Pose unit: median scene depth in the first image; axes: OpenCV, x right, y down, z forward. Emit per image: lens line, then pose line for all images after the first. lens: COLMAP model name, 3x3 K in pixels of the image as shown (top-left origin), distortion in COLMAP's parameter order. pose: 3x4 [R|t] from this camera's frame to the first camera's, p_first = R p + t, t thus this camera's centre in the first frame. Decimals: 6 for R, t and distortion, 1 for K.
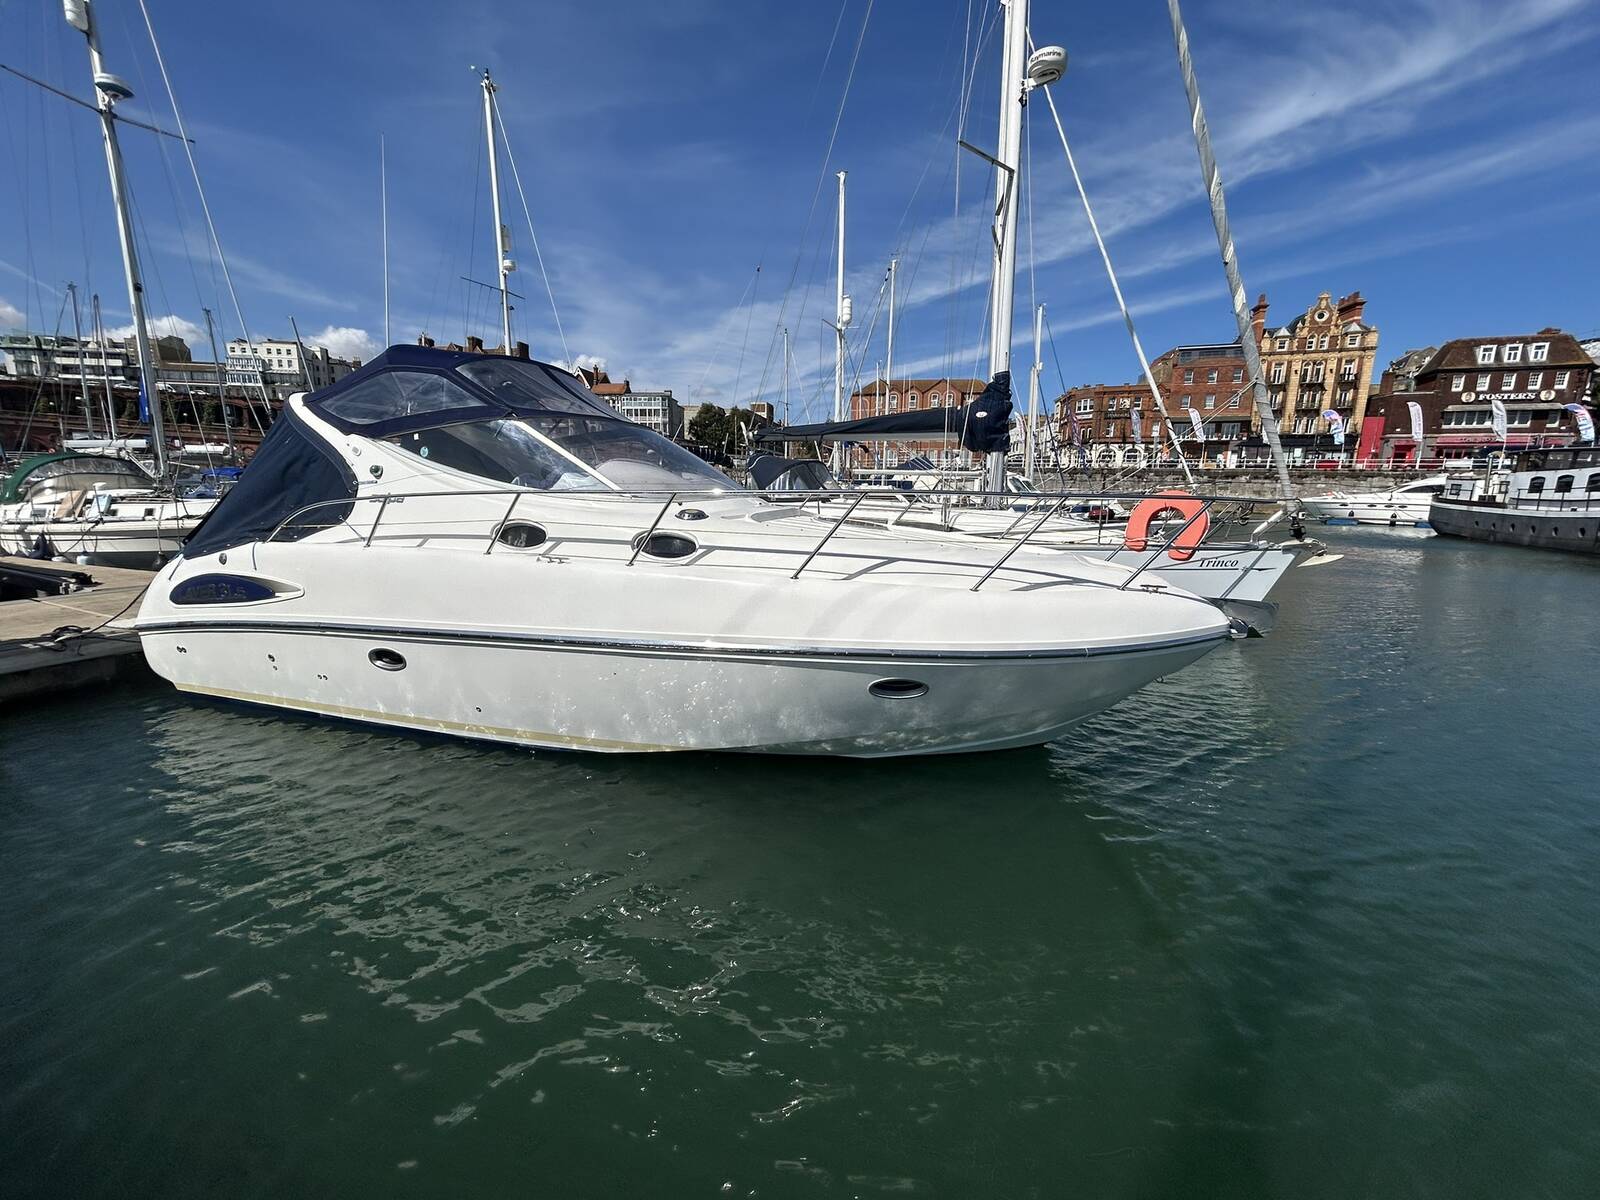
lens RADIAL K [[642.8, 0, 815.2], [0, 642.8, 609.0], [0, 0, 1]] dist [0.000556, -0.000020]
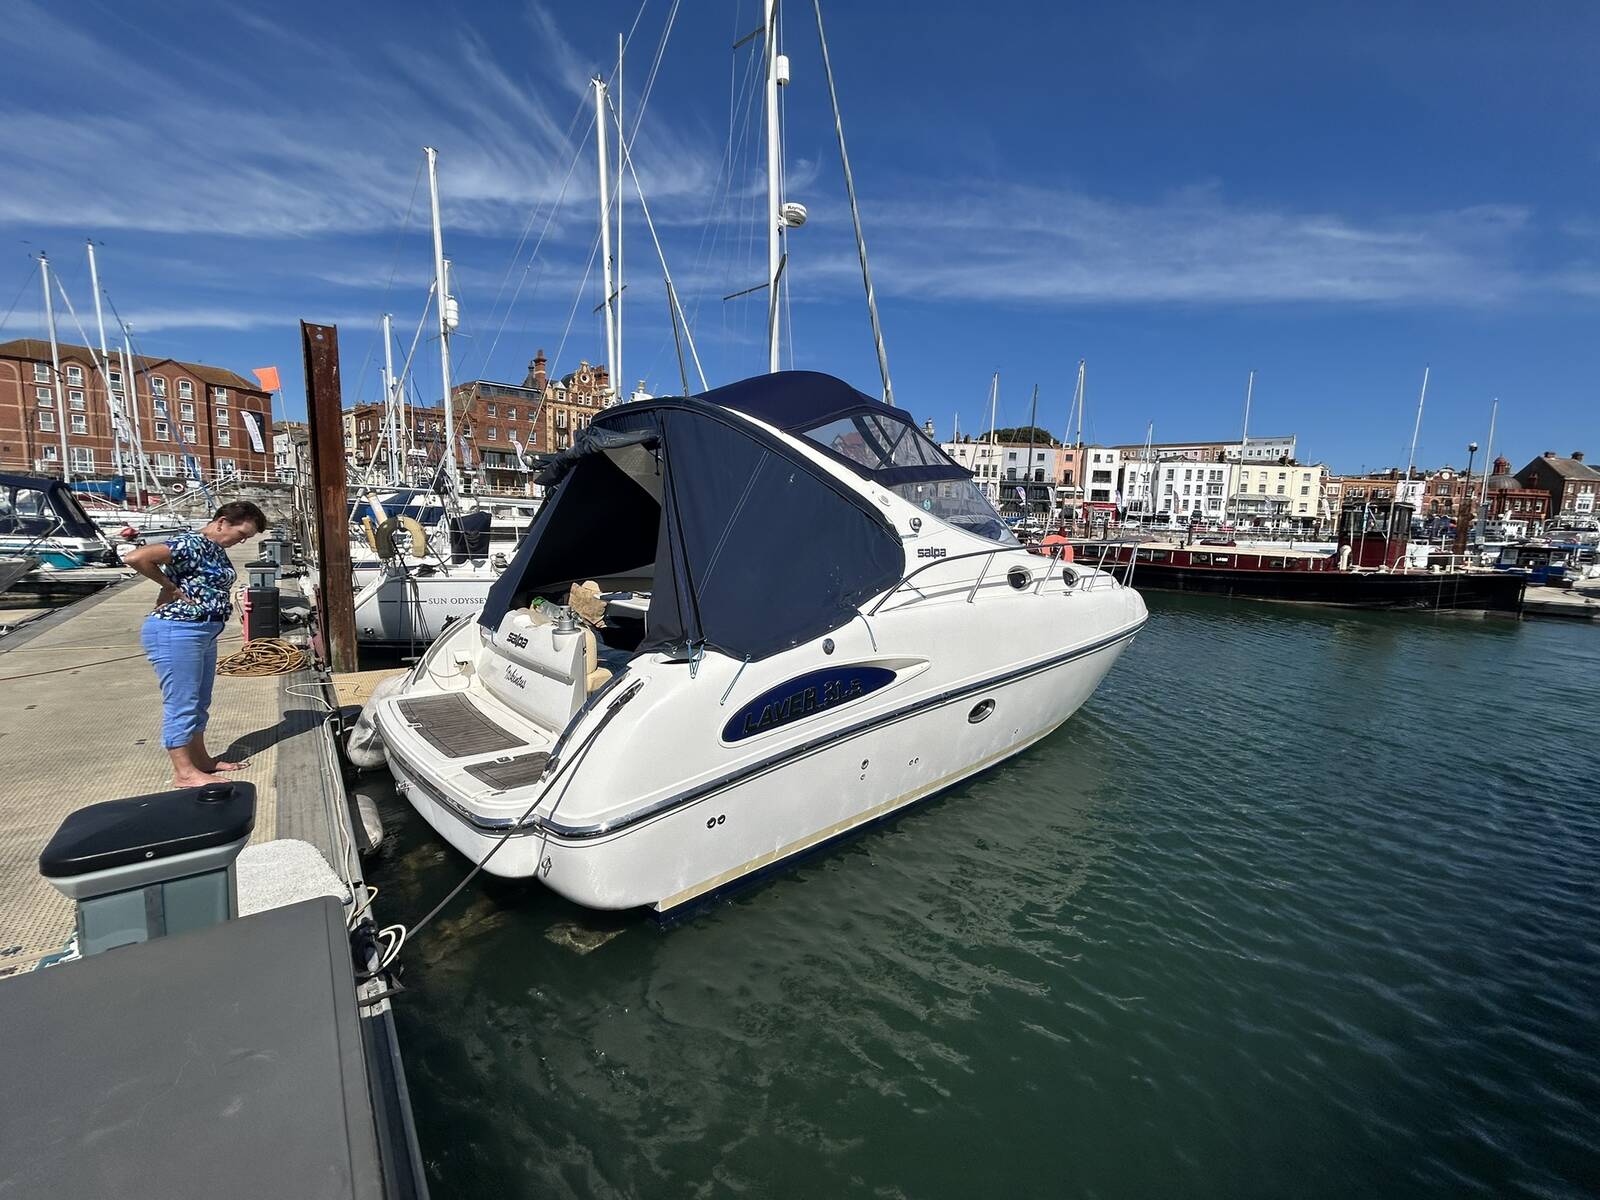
lens RADIAL K [[642.8, 0, 784.2], [0, 642.8, 607.3], [0, 0, 1]] dist [0.000556, -0.000020]
pose [[0.522557, -0.106224, 0.845962, -0.149655], [0.136585, 0.989824, 0.039918, -0.015275], [-0.841593, 0.094686, 0.531748, 0.064856]]
